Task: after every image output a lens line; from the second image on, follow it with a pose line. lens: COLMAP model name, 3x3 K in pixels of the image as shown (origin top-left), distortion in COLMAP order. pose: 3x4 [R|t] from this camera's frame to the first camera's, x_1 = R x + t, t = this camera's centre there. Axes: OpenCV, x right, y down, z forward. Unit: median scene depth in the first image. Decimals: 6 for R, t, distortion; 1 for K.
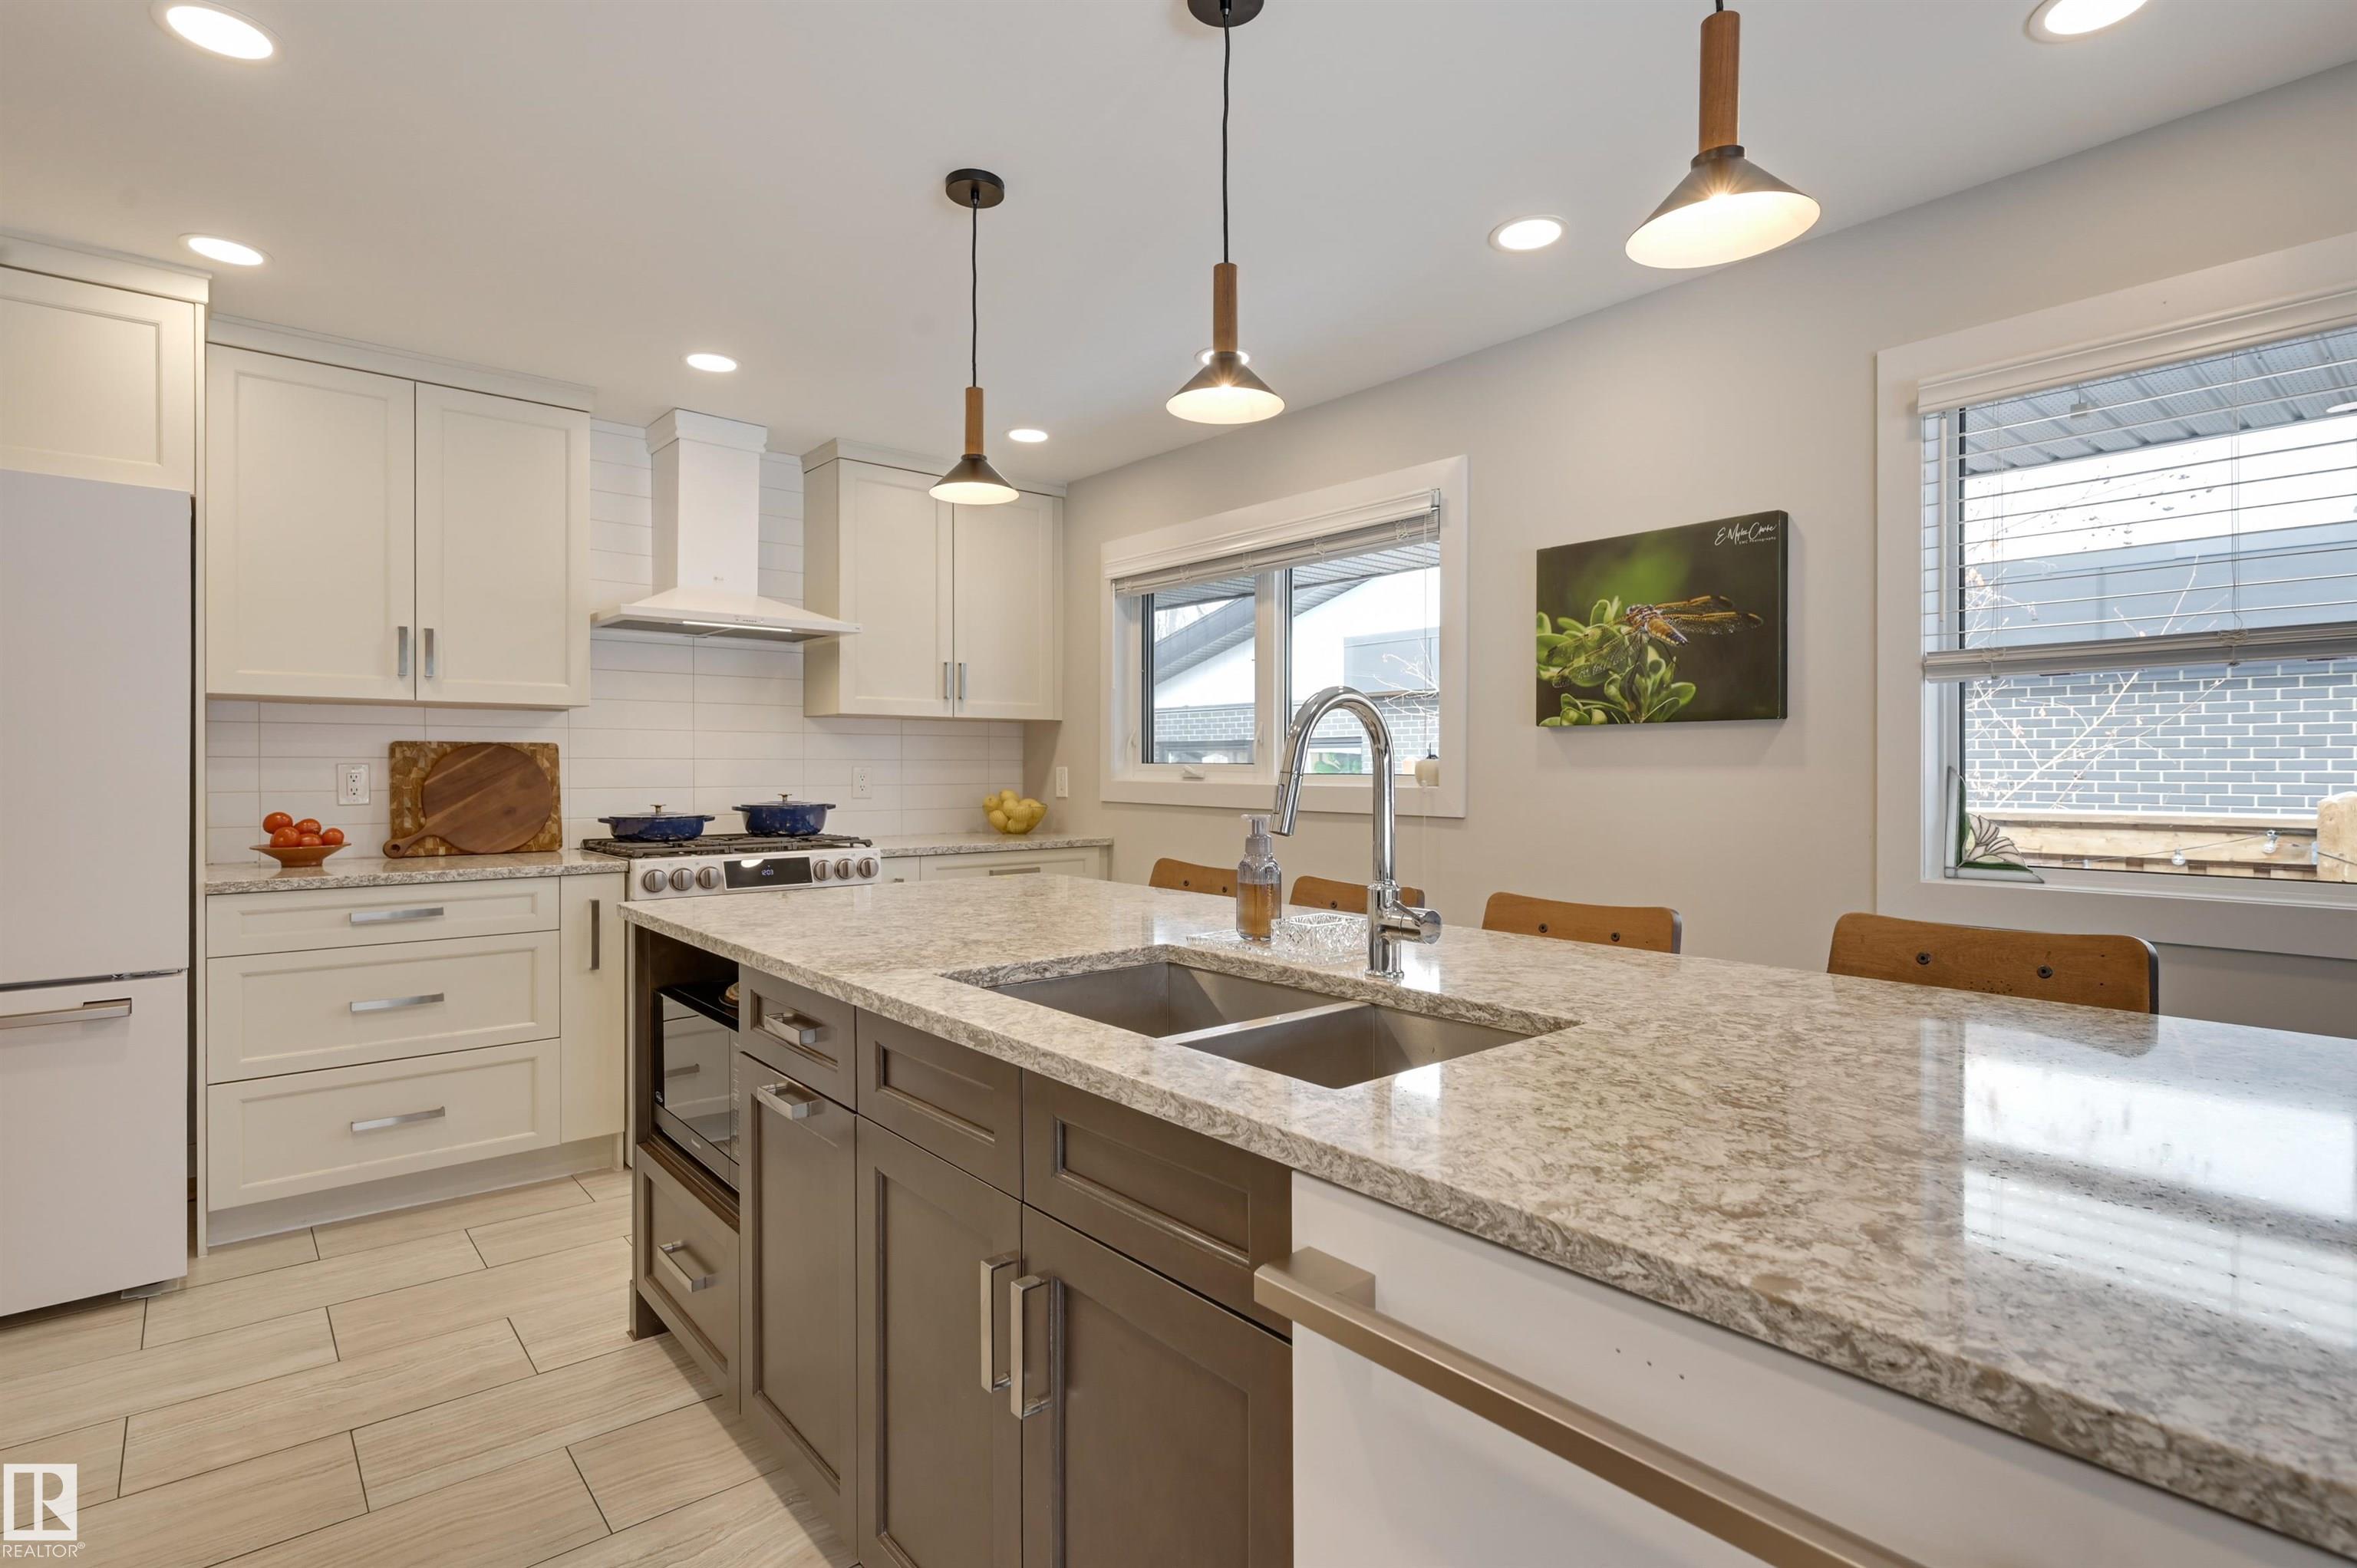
lens RADIAL K [[1125.0, 0, 1186.6], [0, 1125.0, 775.1], [0, 0, 1]] dist [0.006357, 0.000424]
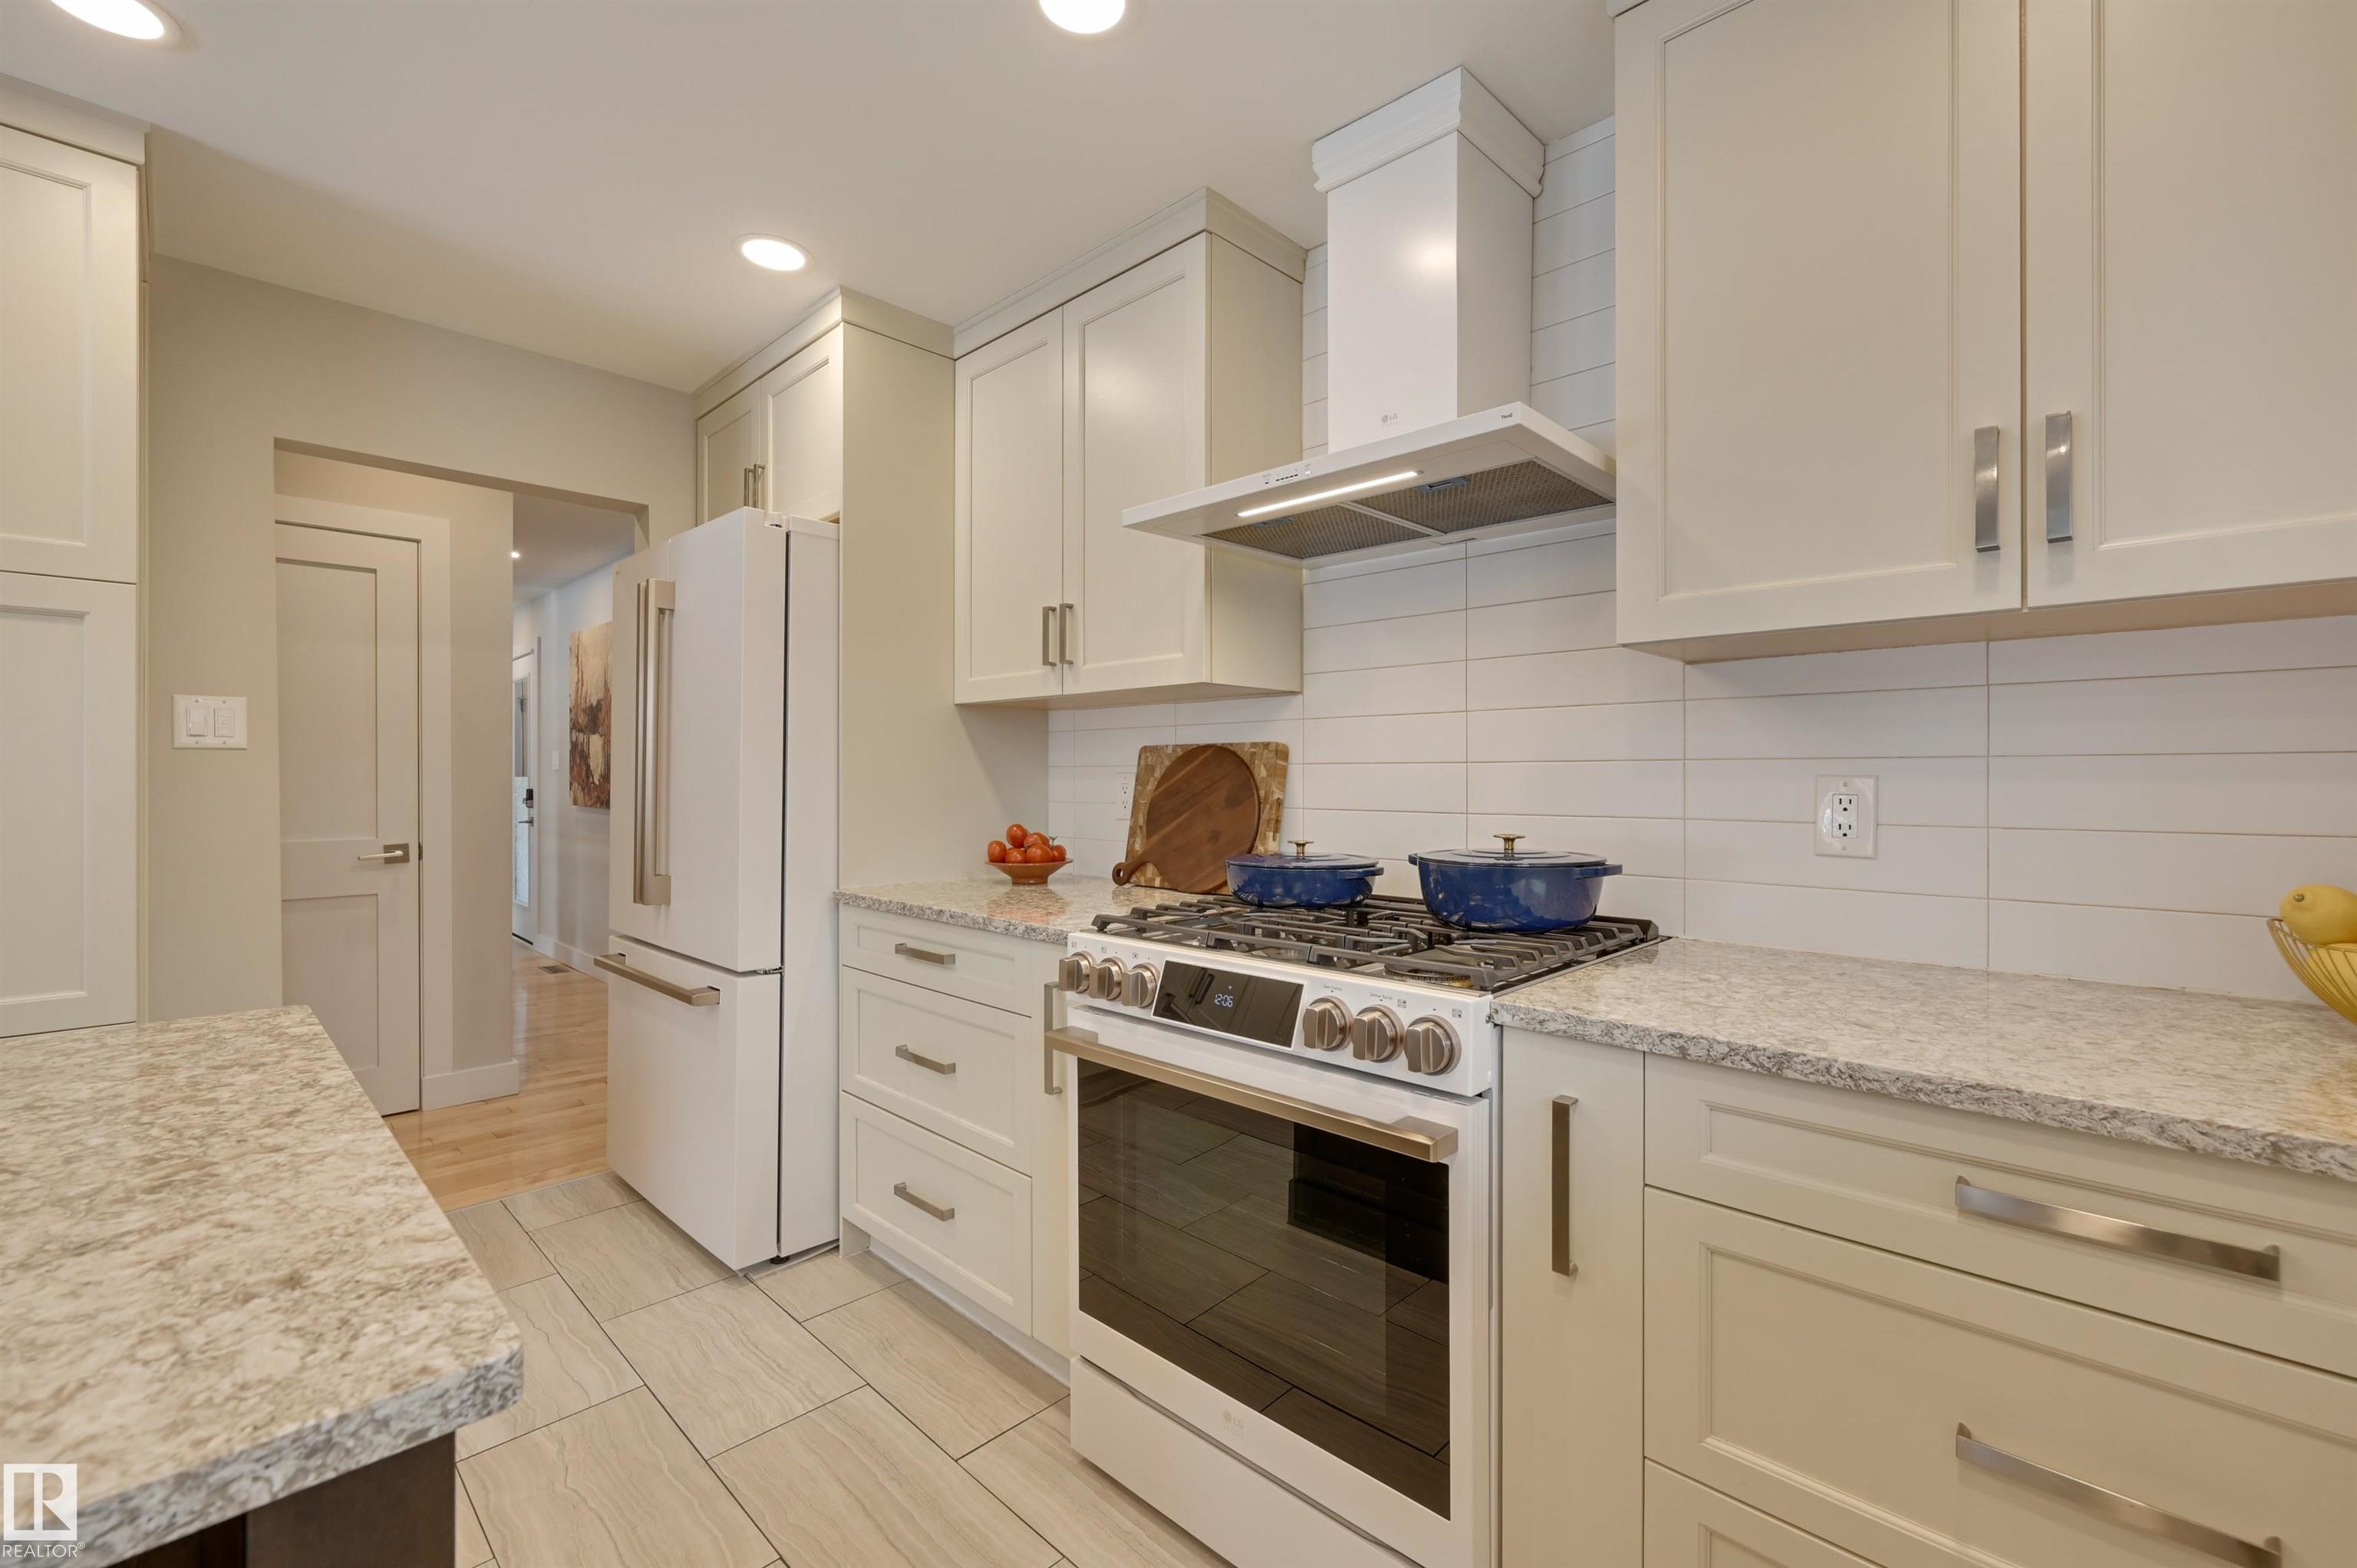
lens RADIAL K [[1005.0, 0, 1190.7], [0, 1005.0, 779.0], [0, 0, 1]] dist [-0.001848, -0.000790]
pose [[0.097296, 0.004315, -0.995246, 0.045236], [-0.002803, 0.999988, 0.004062, -0.008128], [0.995252, 0.002394, 0.097307, 0.934811]]
